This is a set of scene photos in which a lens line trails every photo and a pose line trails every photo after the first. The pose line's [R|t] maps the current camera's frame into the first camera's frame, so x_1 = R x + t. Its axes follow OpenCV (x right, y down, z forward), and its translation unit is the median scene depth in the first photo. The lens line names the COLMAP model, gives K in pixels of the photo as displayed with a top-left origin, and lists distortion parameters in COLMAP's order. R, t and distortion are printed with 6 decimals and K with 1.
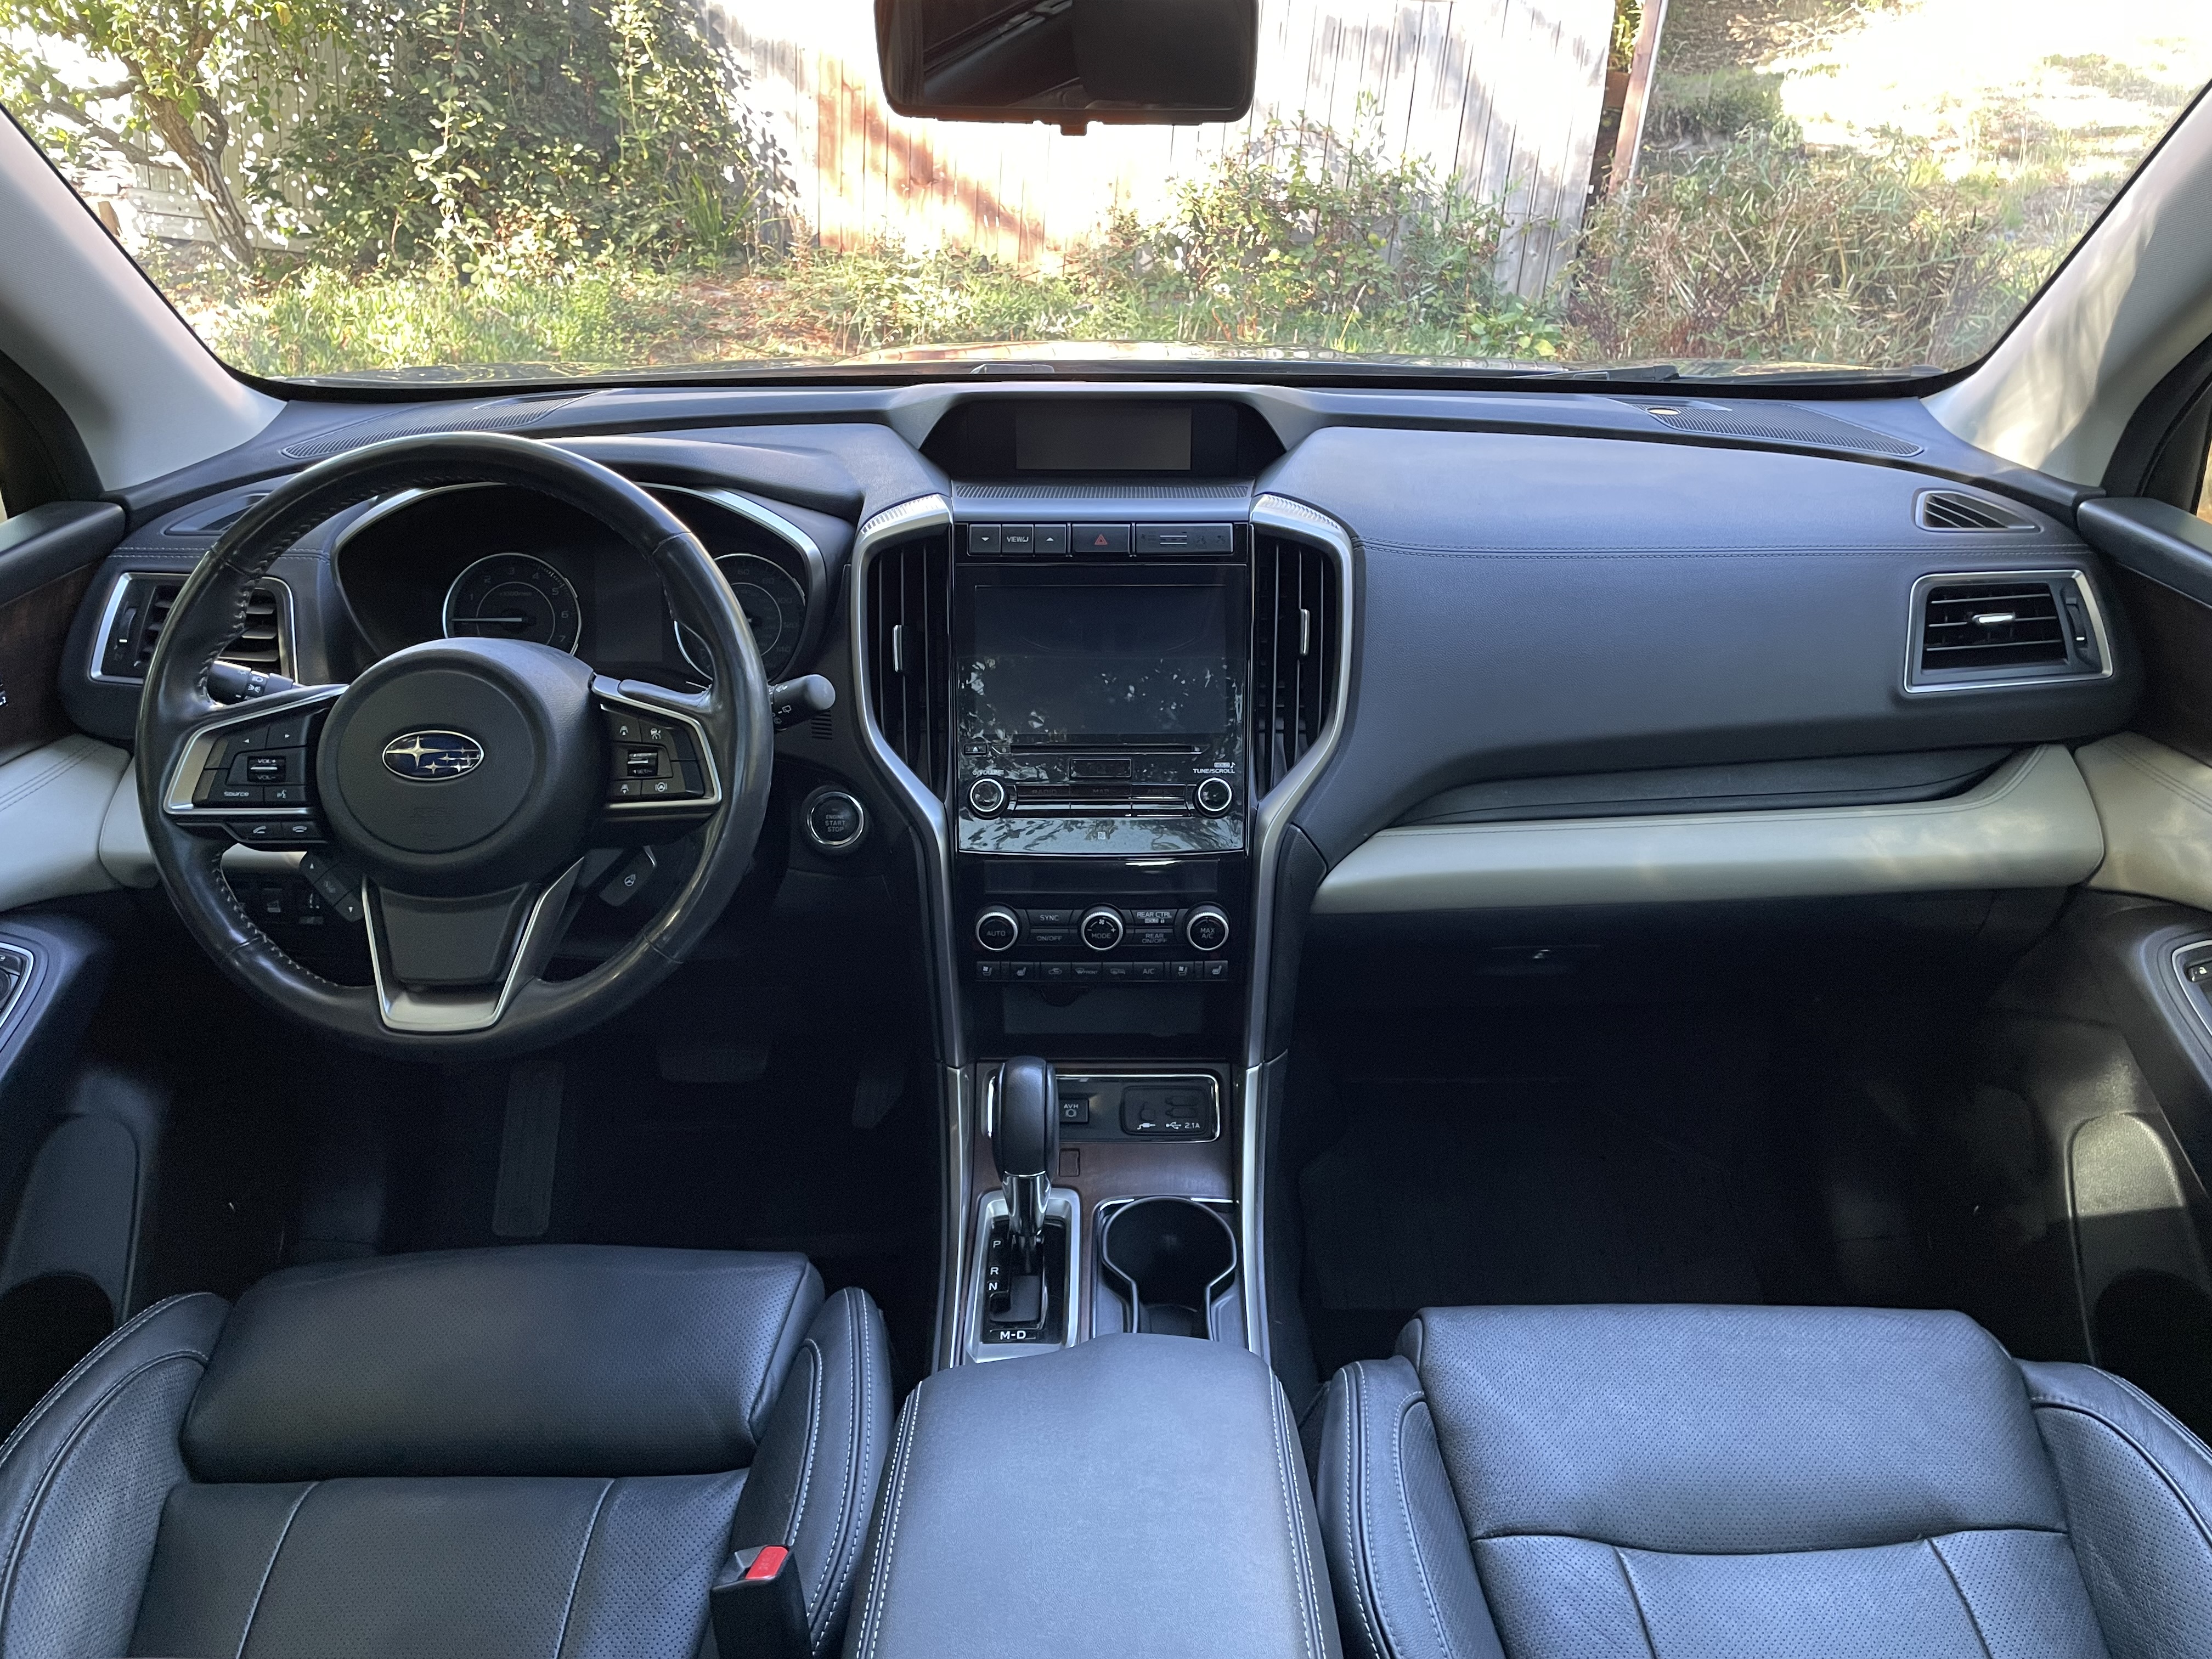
lens RADIAL K [[1665.9, 0, 1106.0], [0, 1665.9, 829.5], [0, 0, 1]] dist [0.099026, -0.126284]
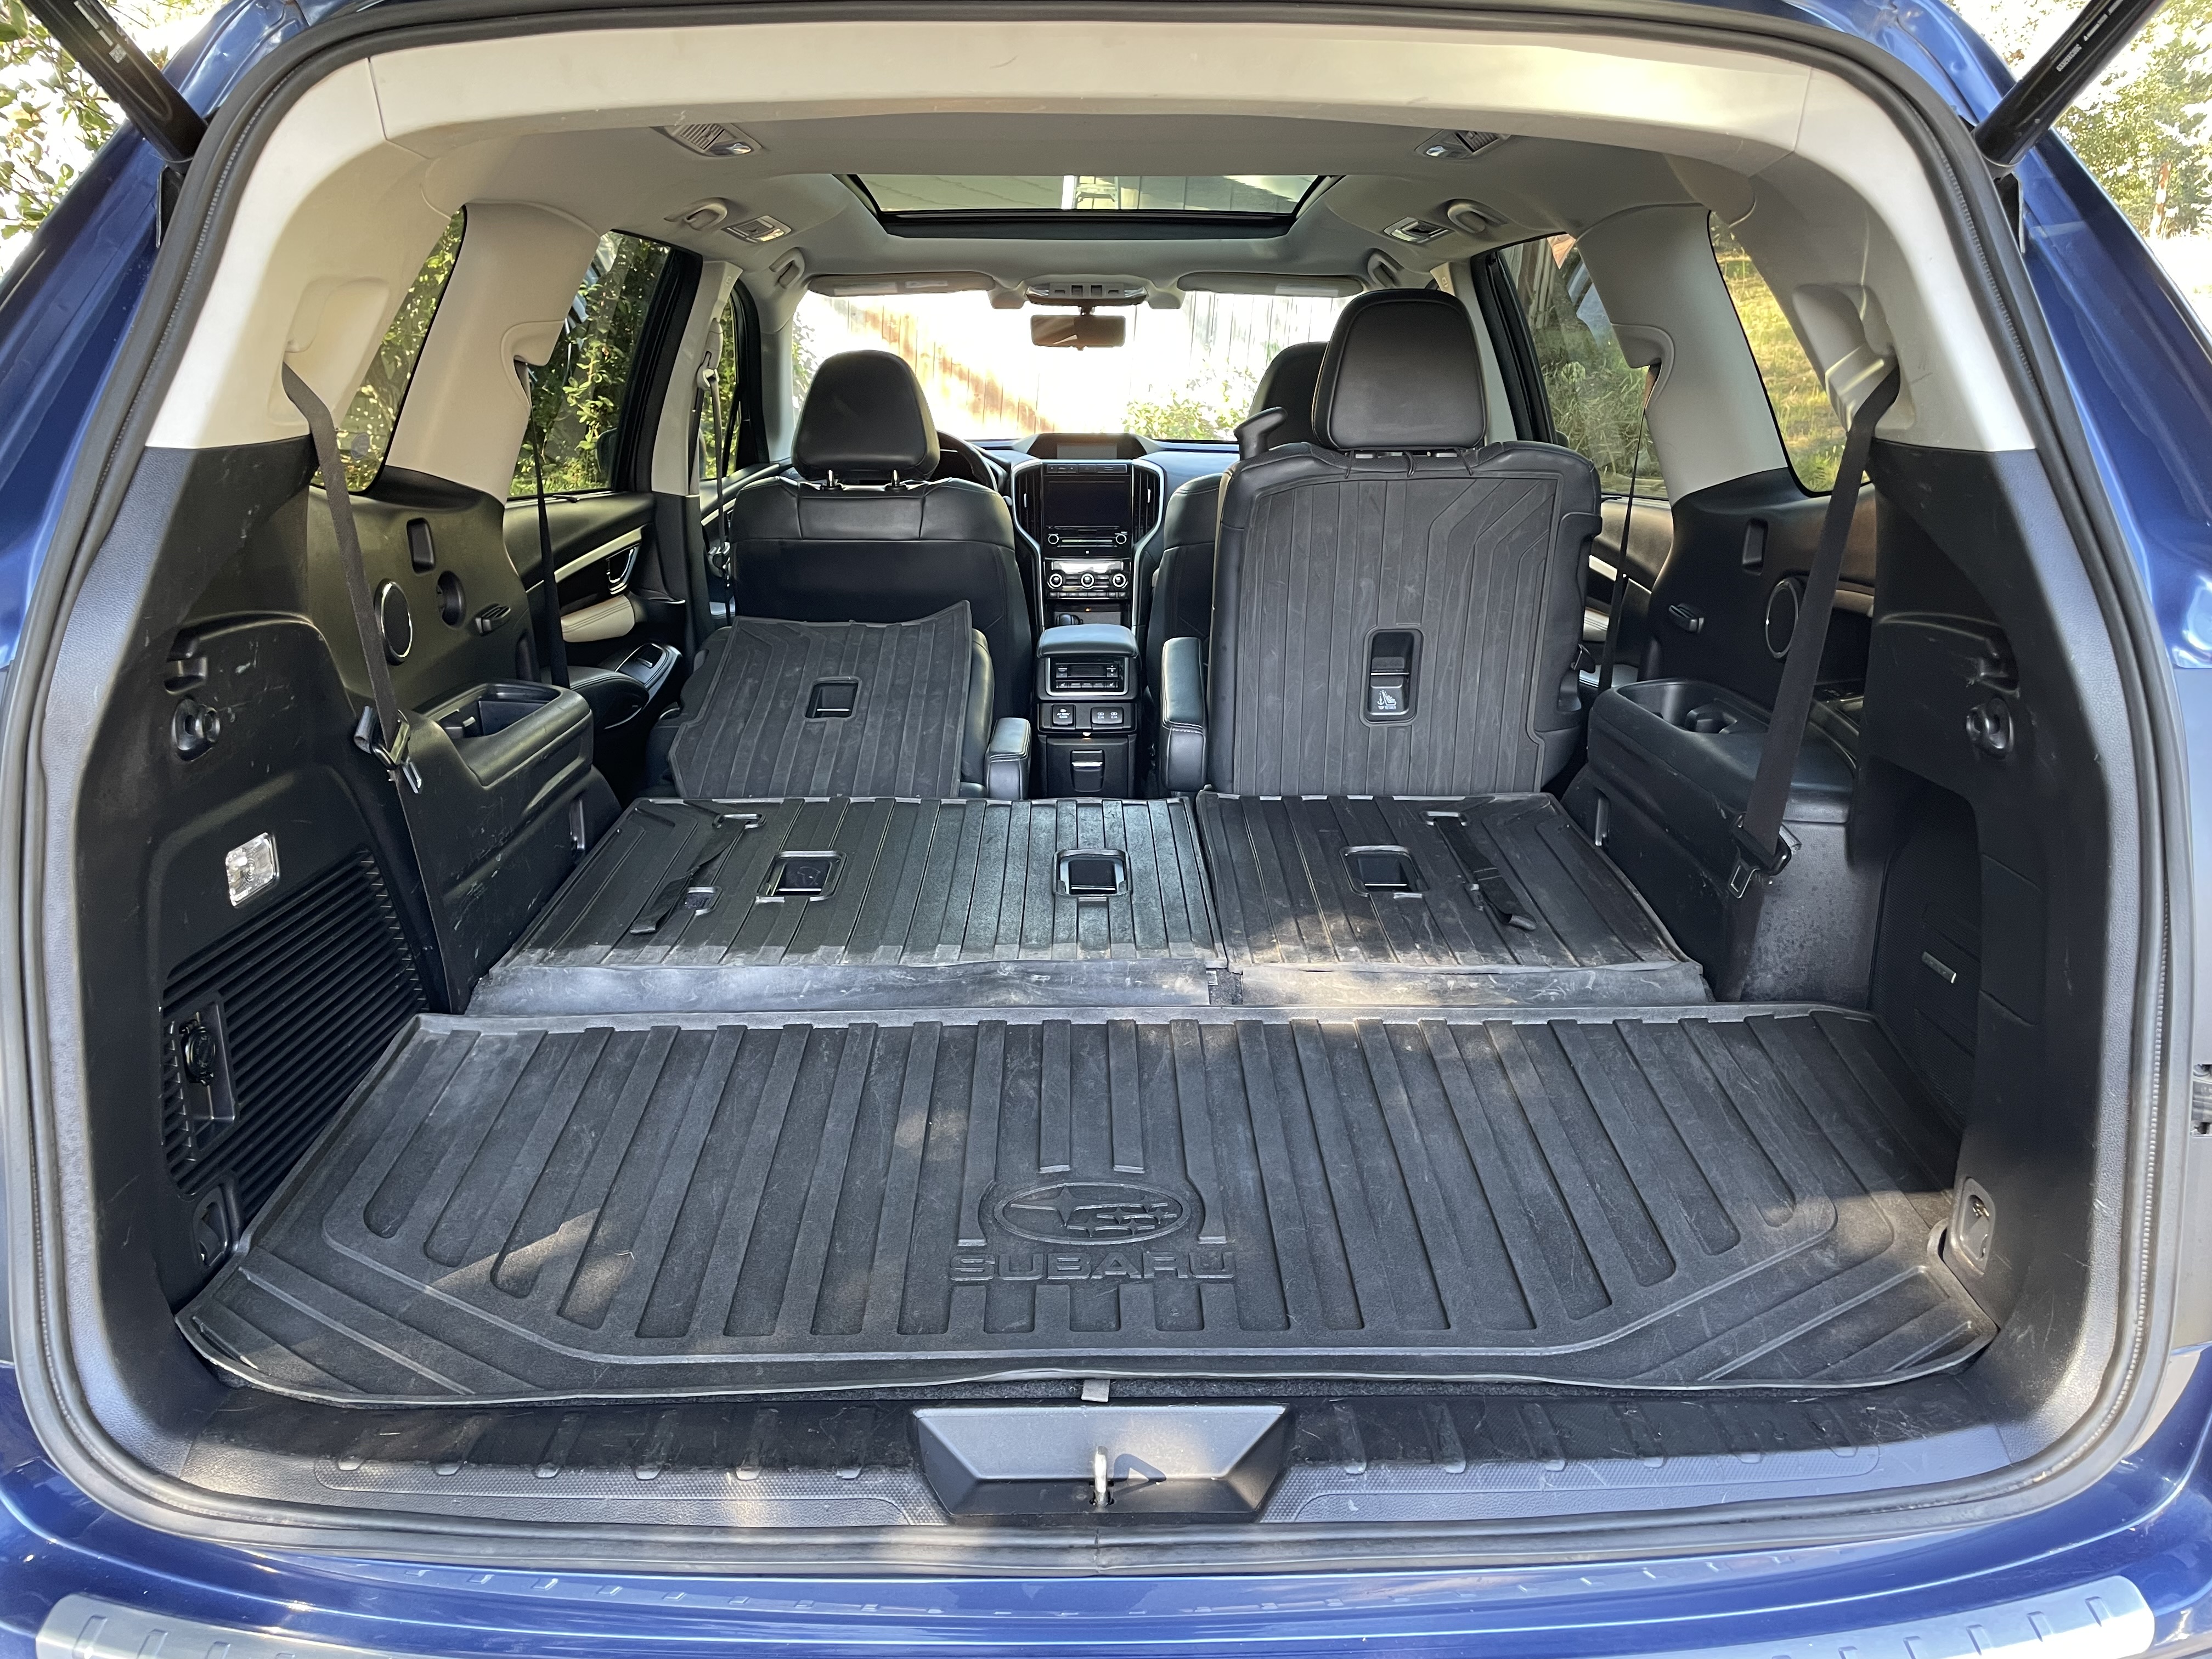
lens RADIAL K [[1665.9, 0, 1106.0], [0, 1665.9, 829.5], [0, 0, 1]] dist [0.099026, -0.126284]
pose [[0.999888, -0.004202, 0.014380, -0.015620], [0.006041, 0.991458, -0.130287, 0.973924], [-0.013710, 0.130359, 0.991372, -2.207450]]
